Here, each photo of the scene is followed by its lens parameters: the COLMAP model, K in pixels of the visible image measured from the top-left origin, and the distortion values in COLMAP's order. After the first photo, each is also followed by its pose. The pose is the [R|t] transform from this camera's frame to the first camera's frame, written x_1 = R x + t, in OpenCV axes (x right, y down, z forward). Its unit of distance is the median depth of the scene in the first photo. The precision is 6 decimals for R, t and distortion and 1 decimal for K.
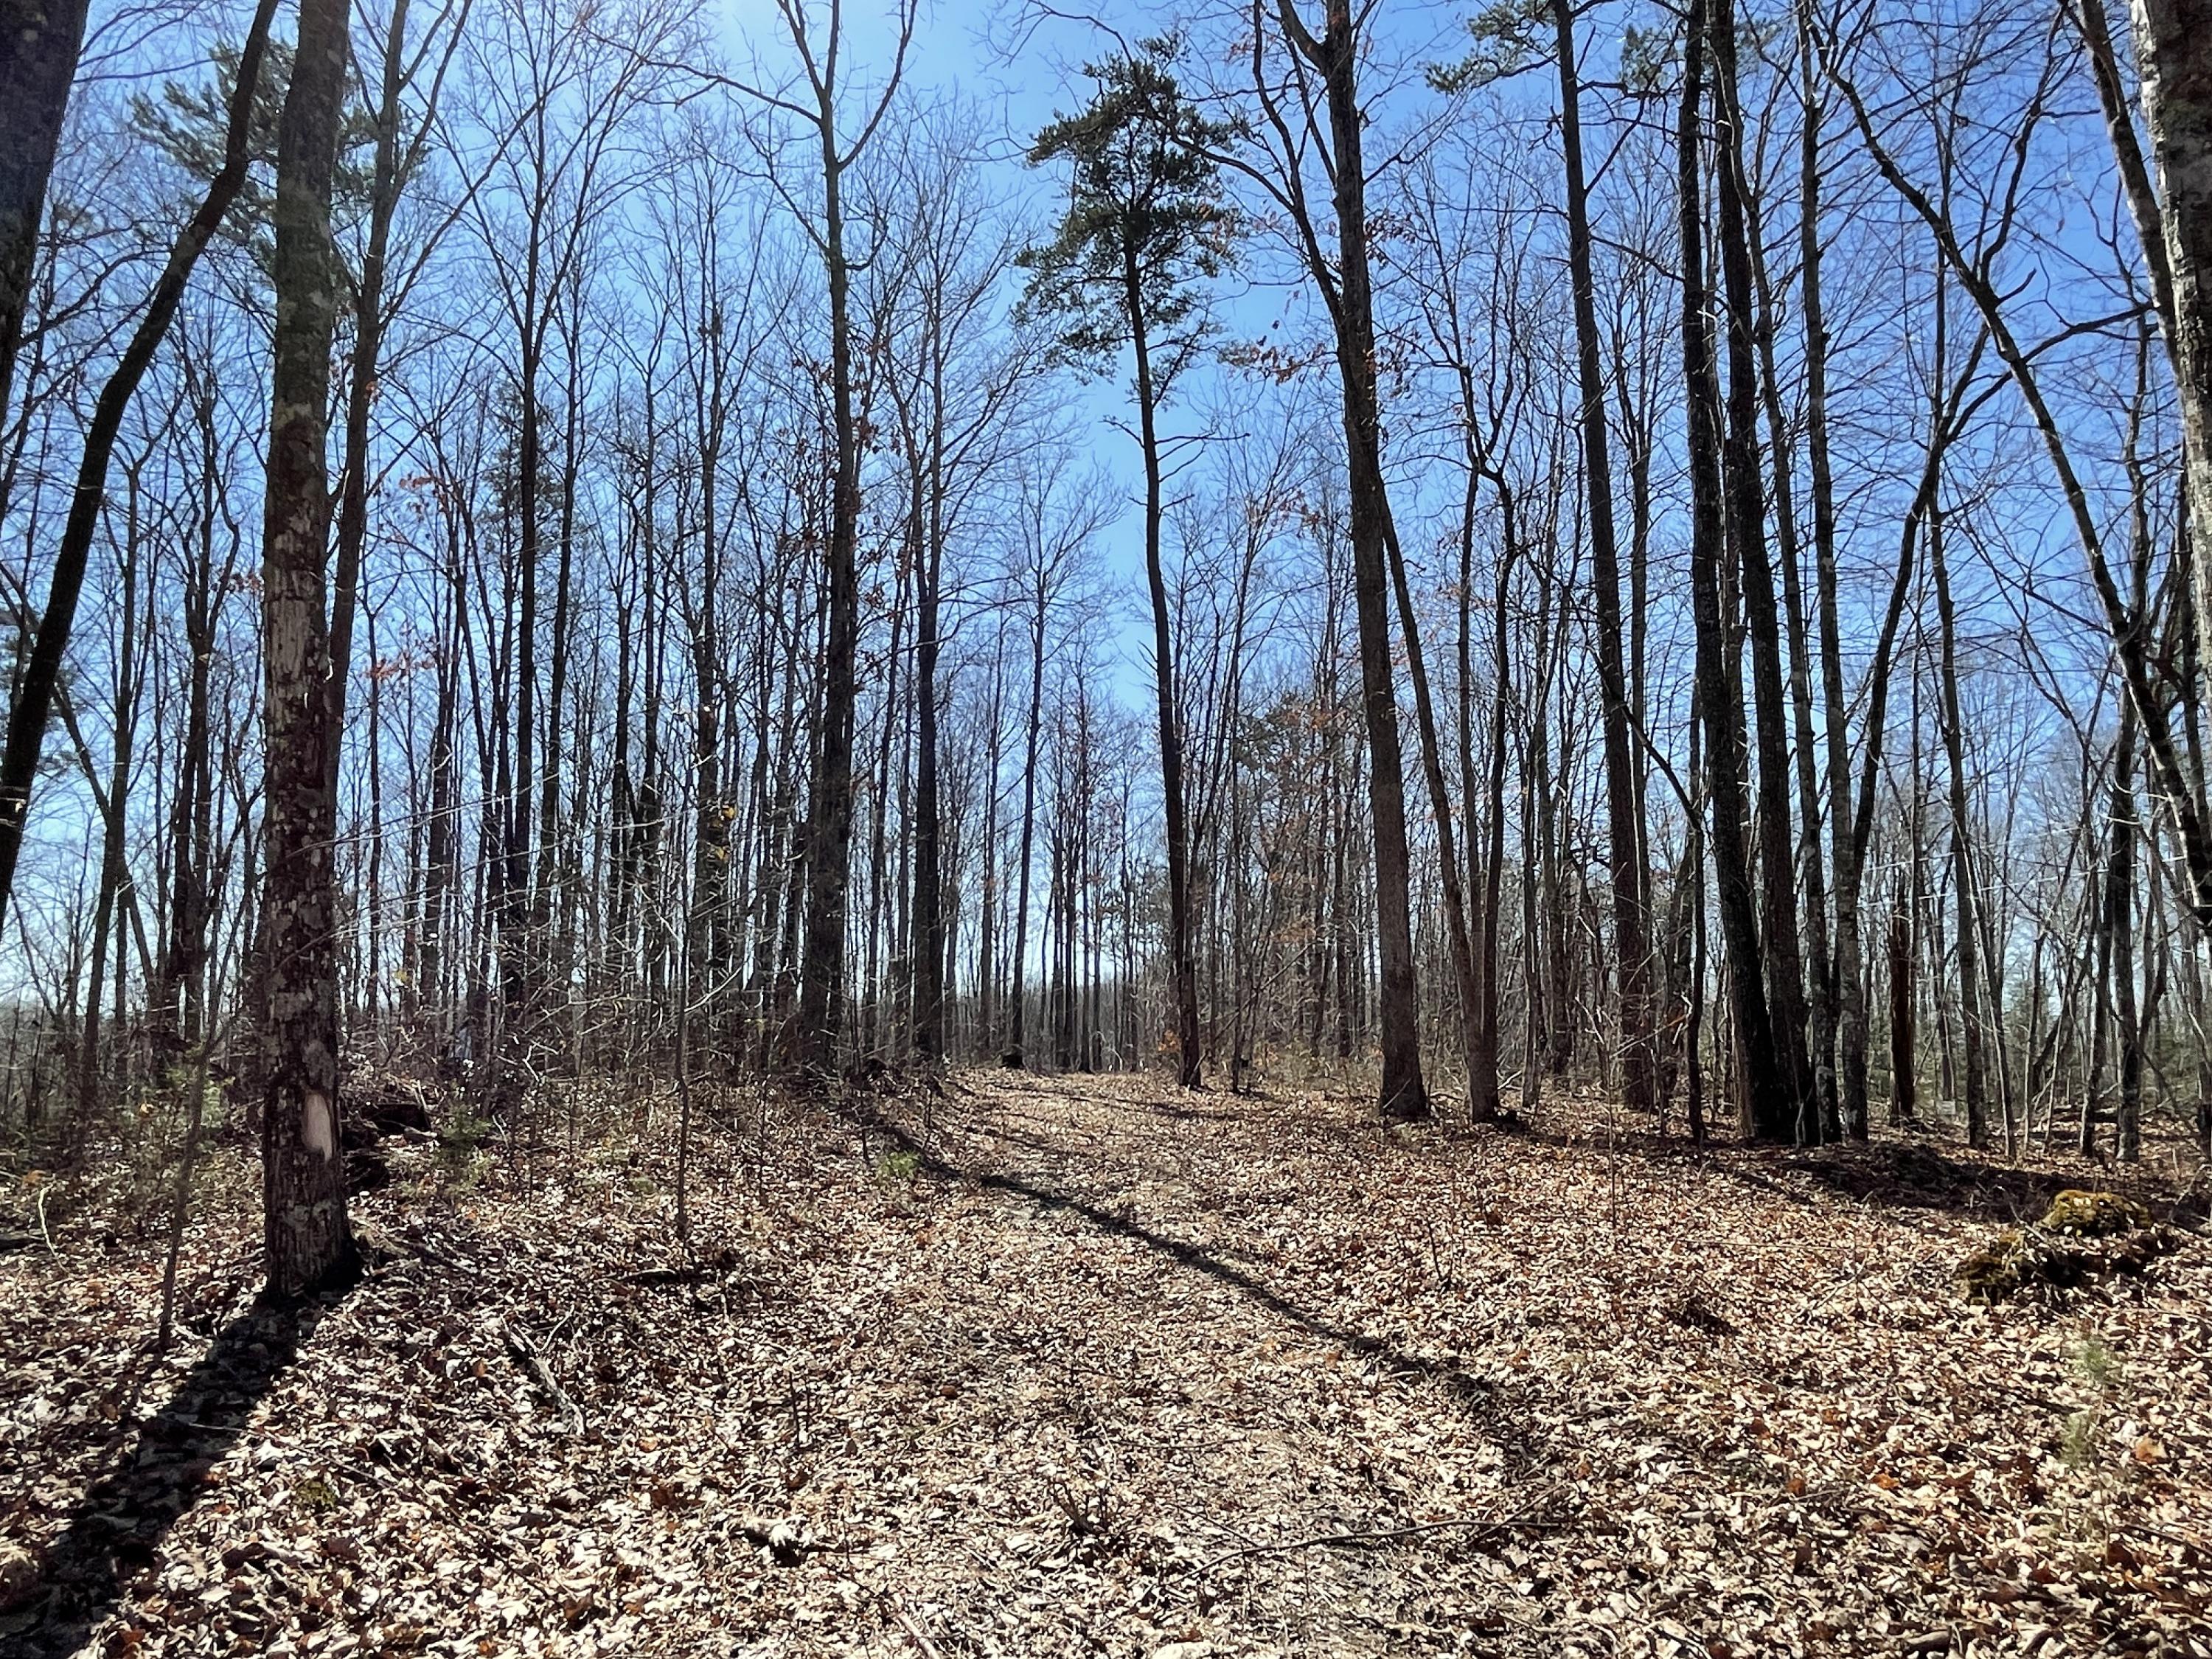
lens RADIAL K [[1433.1, 0, 1106.1], [0, 1433.1, 836.3], [0, 0, 1]] dist [0.001342, -0.000372]
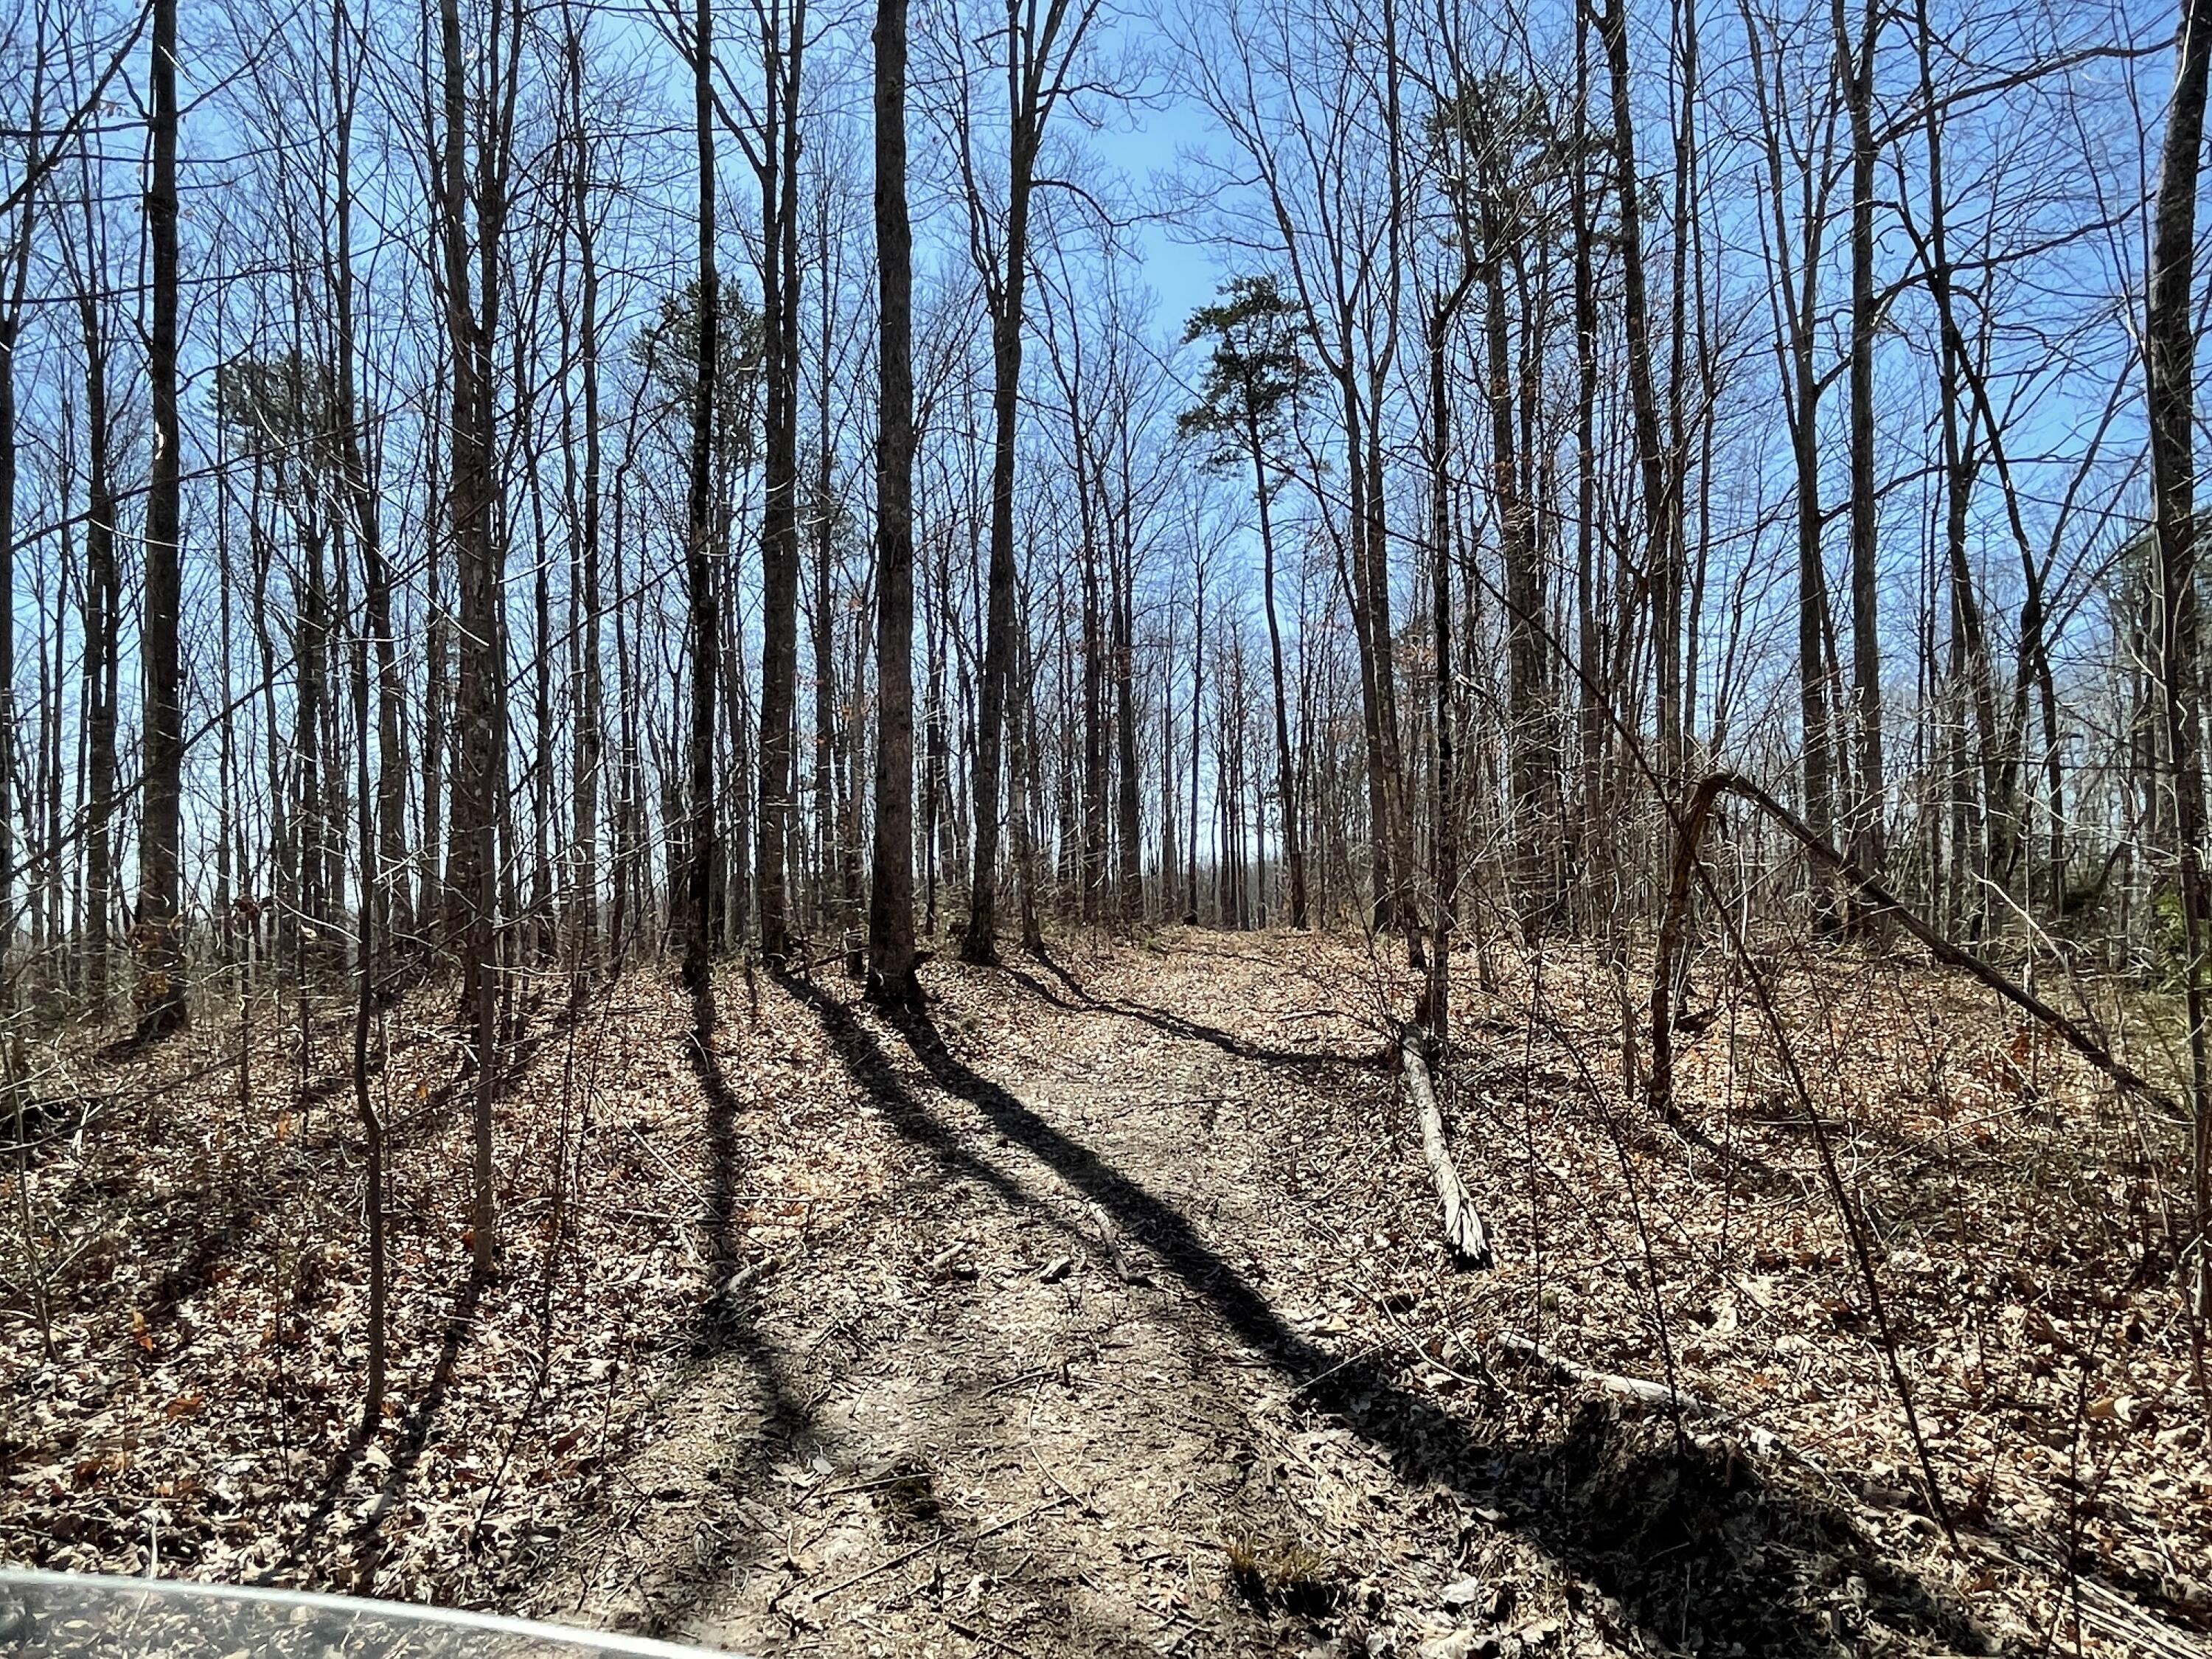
lens RADIAL K [[1433.1, 0, 1031.7], [0, 1433.1, 854.1], [0, 0, 1]] dist [0.001342, -0.000372]
pose [[0.984847, -0.025007, -0.171611, 0.016471], [0.041706, 0.994660, 0.094403, -0.032628], [0.168334, -0.100130, 0.980631, -0.270685]]
